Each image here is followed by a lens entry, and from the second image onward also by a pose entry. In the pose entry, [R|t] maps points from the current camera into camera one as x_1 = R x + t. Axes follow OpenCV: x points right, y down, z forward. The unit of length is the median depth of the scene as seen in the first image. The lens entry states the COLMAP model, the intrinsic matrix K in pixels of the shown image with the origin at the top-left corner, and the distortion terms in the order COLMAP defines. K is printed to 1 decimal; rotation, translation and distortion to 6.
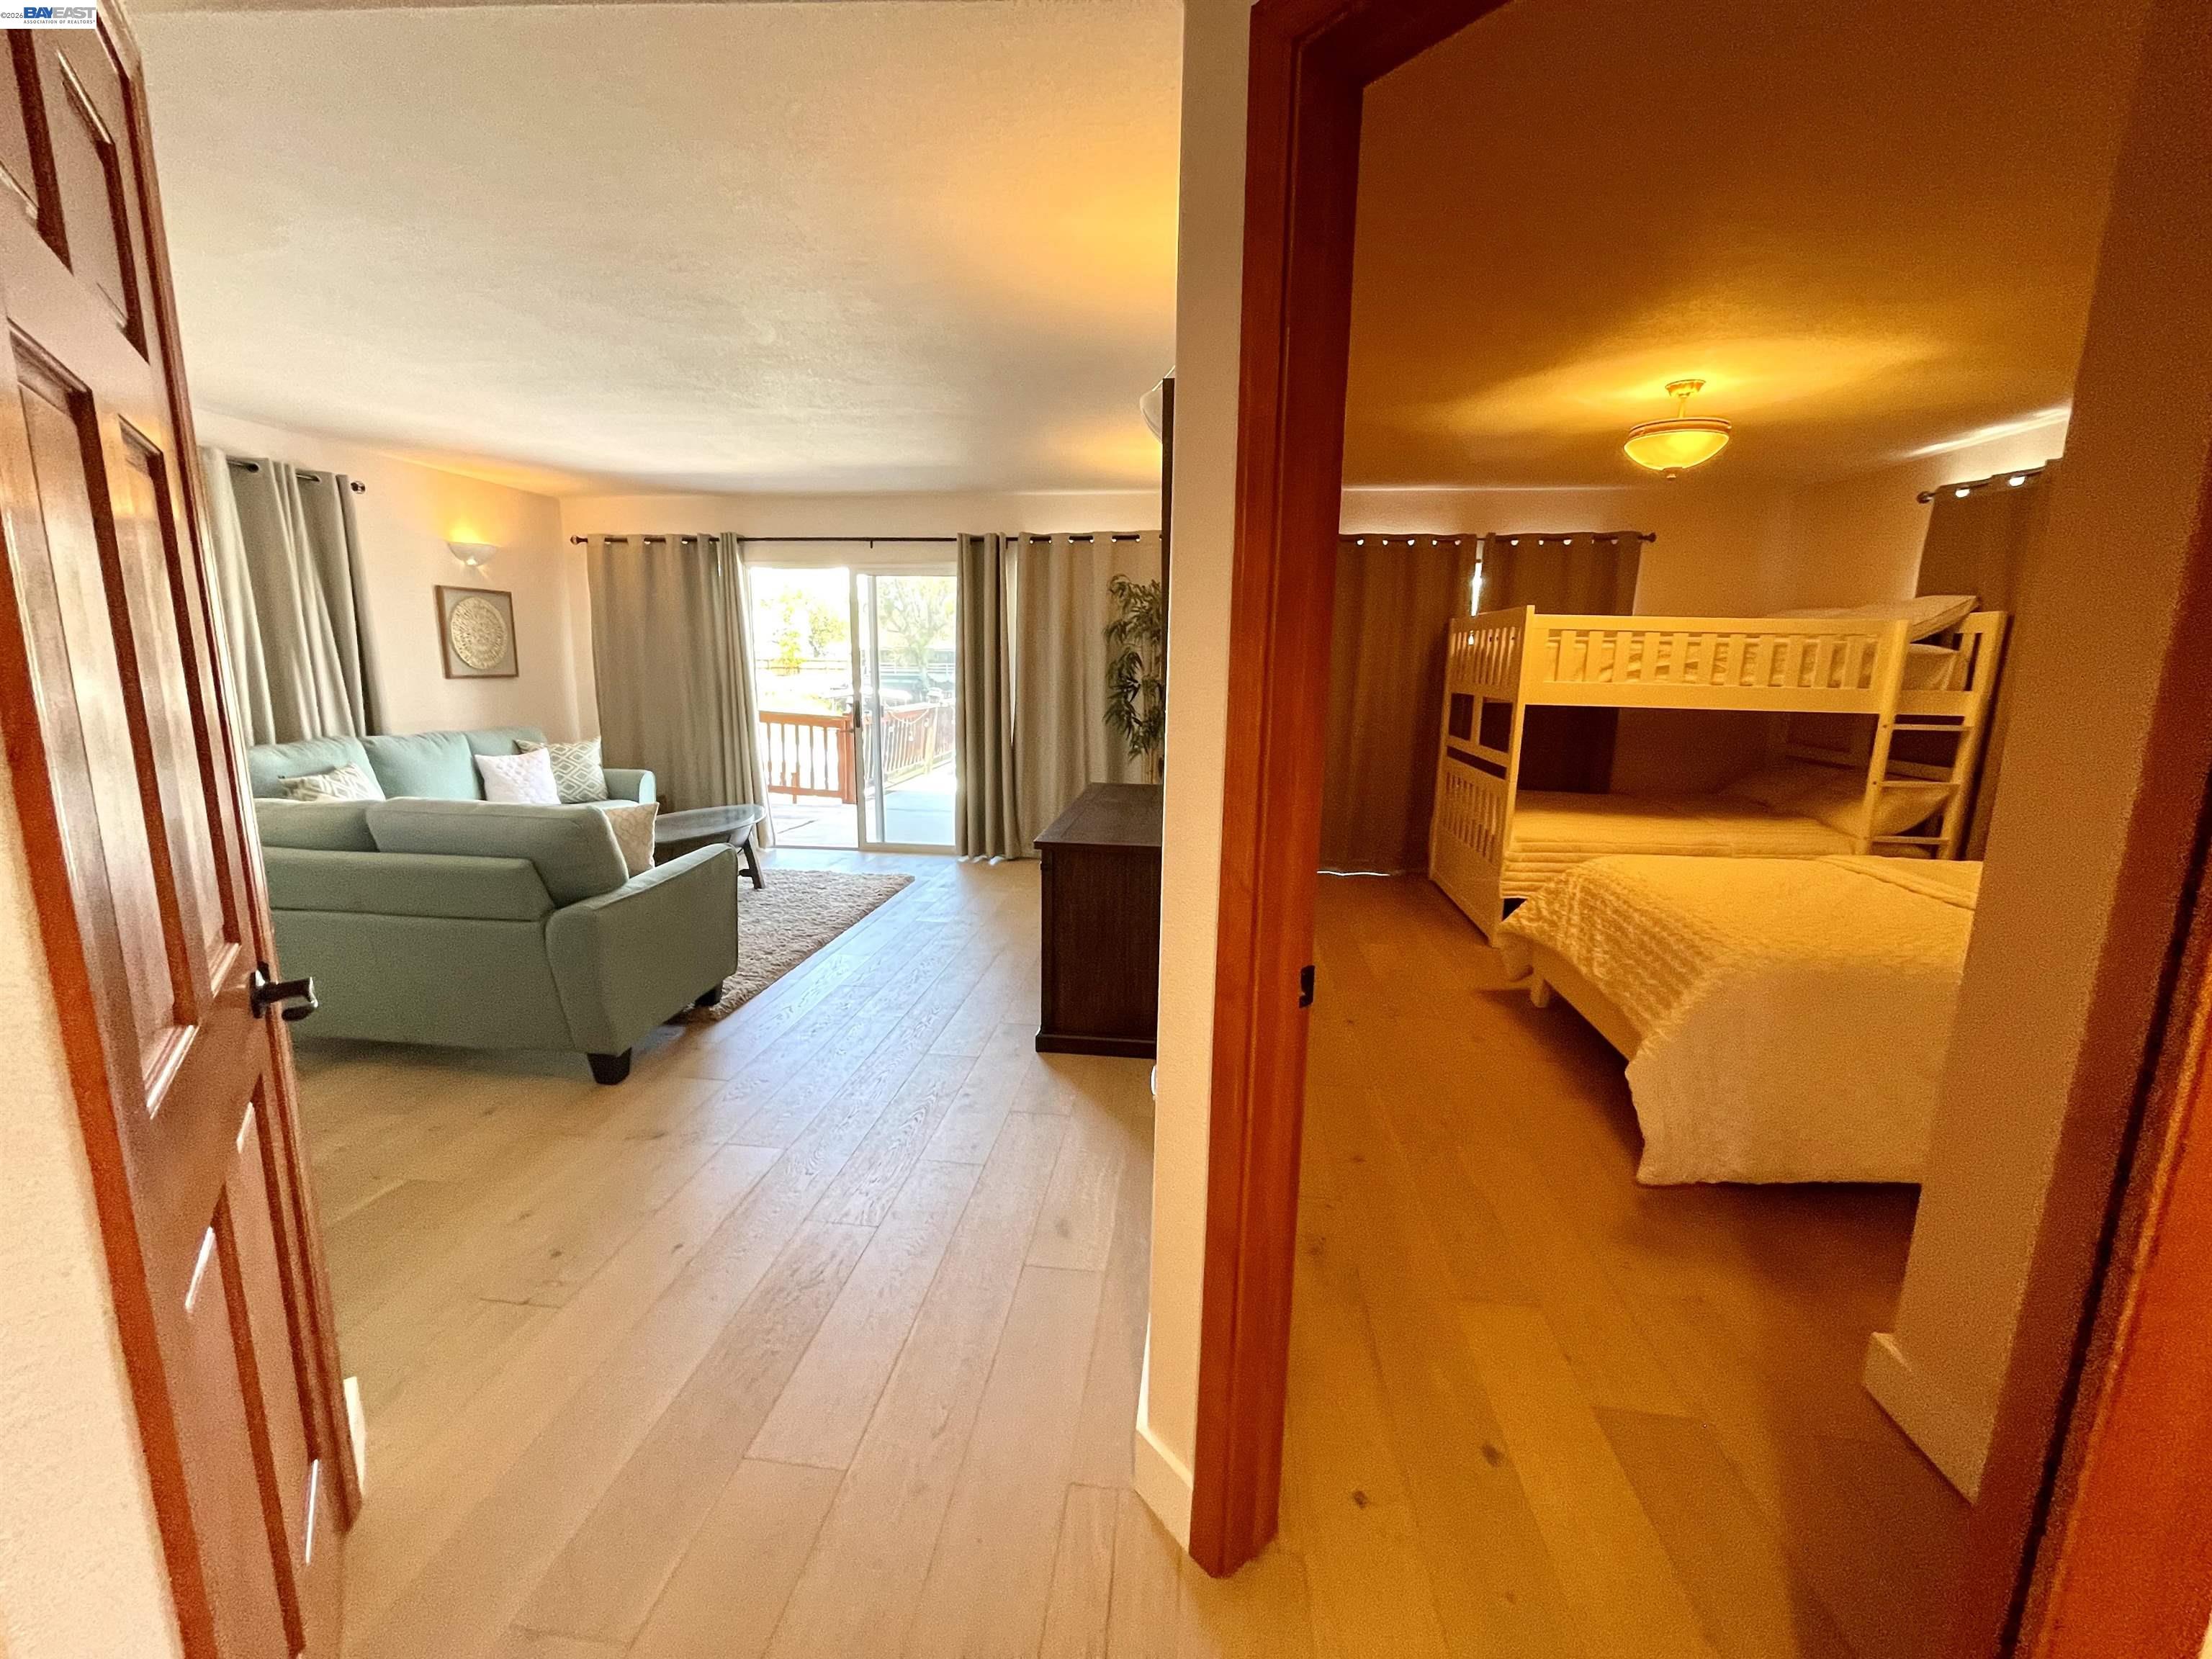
lens RADIAL K [[890.9, 0, 1102.8], [0, 890.9, 822.3], [0, 0, 1]] dist [-0.002354, 0.000296]
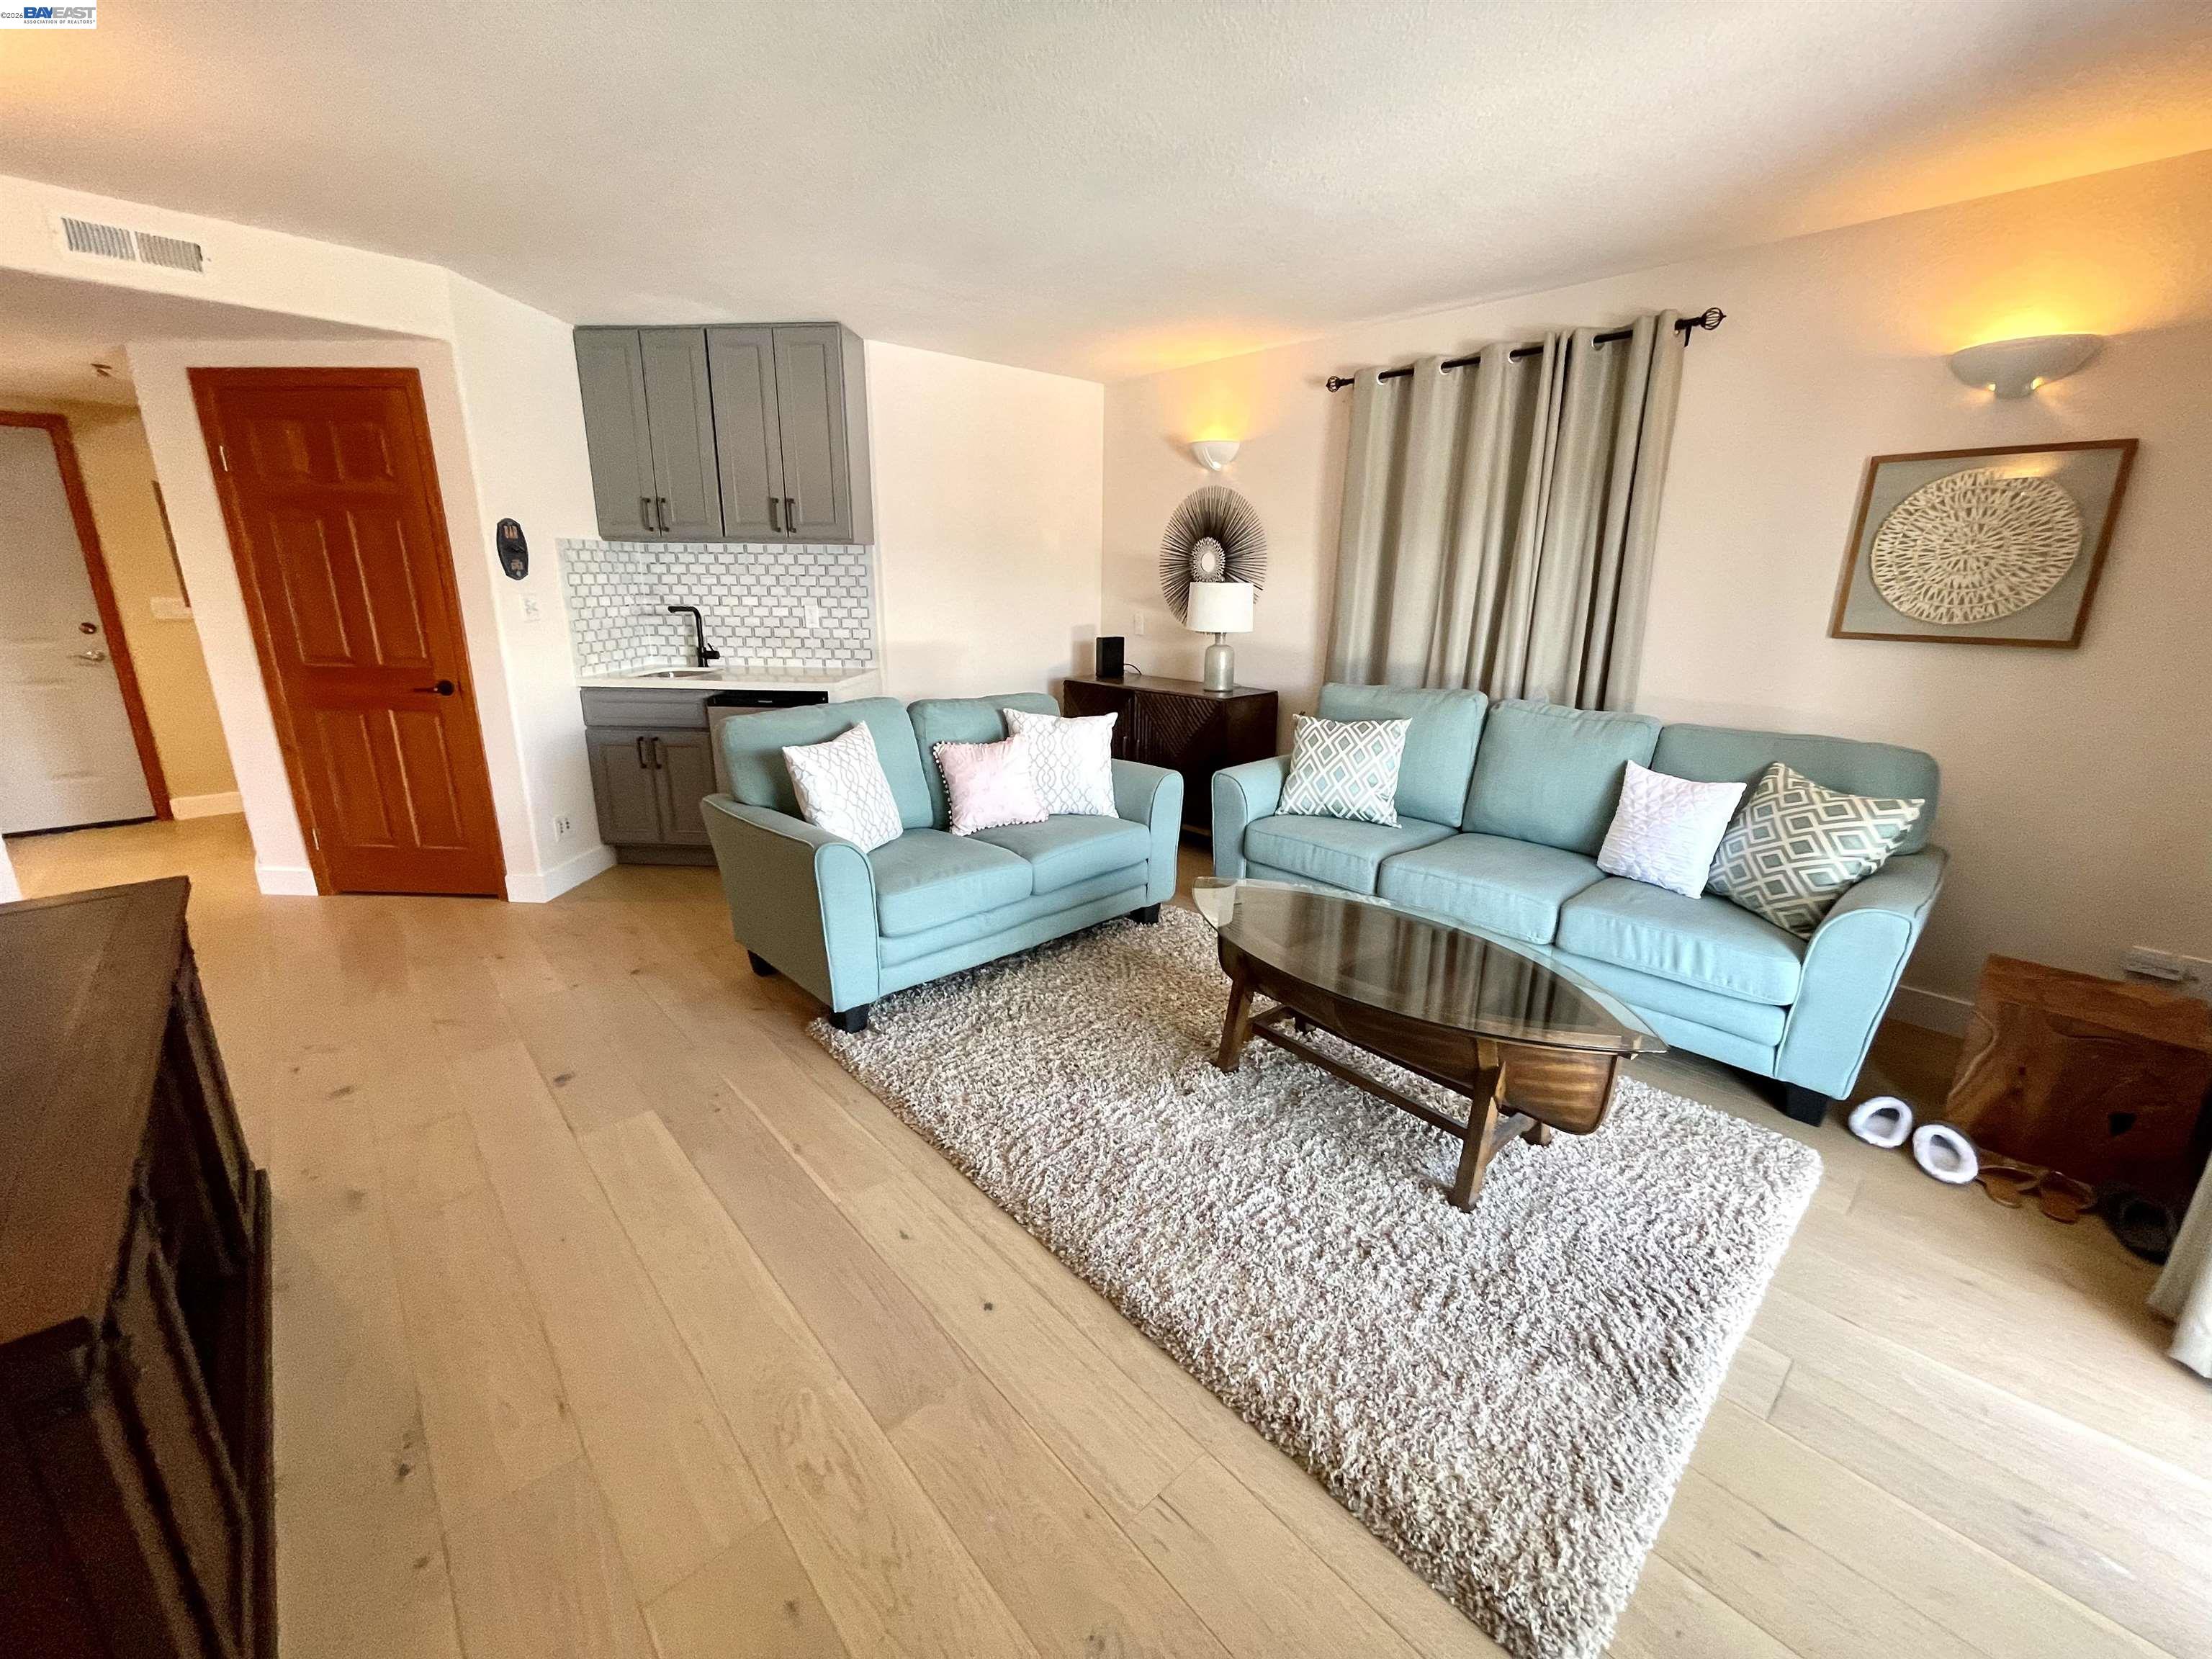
lens RADIAL K [[890.9, 0, 1102.8], [0, 890.9, 822.3], [0, 0, 1]] dist [-0.002354, 0.000296]
pose [[-0.652671, 0.177514, -0.736553, -0.029499], [-0.159100, 0.918376, 0.362316, -0.177327], [0.740748, 0.353659, -0.571154, 0.984297]]
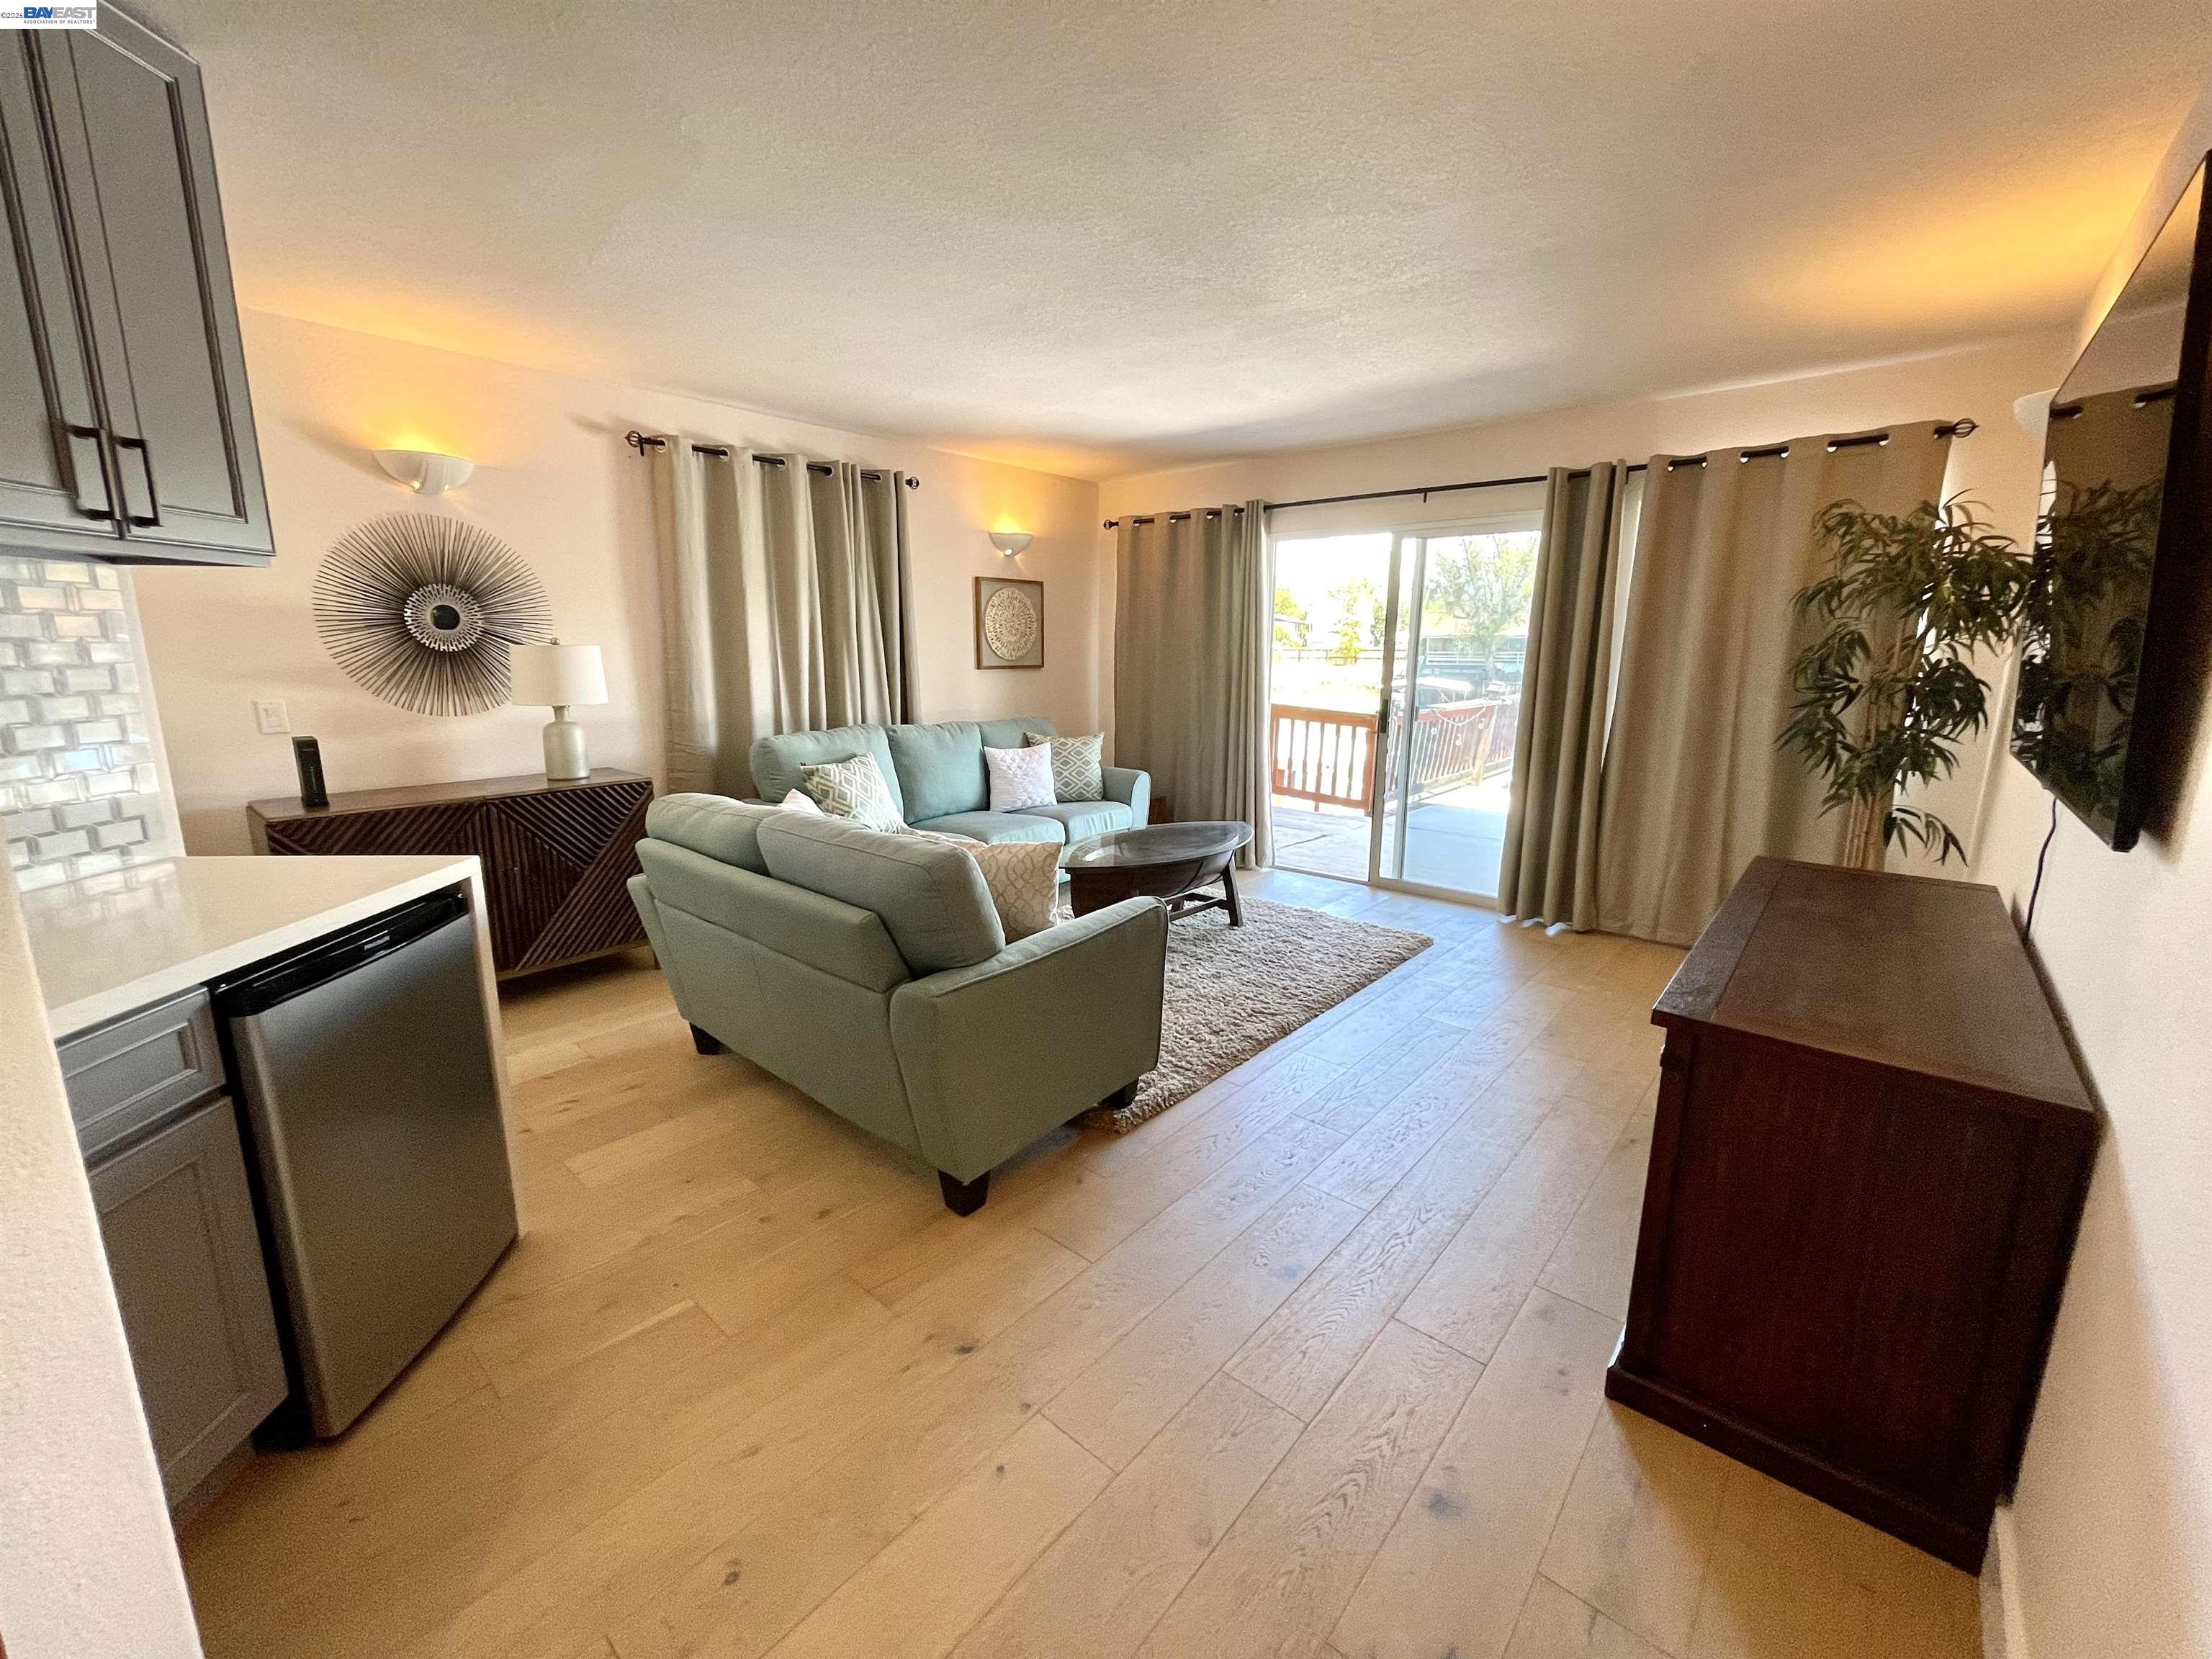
lens RADIAL K [[890.9, 0, 1102.8], [0, 890.9, 822.3], [0, 0, 1]] dist [-0.002354, 0.000296]
pose [[0.825245, 0.100785, -0.555710, -0.036321], [-0.094606, 0.994714, 0.039912, -0.040391], [0.556795, 0.019636, 0.830418, 0.231208]]
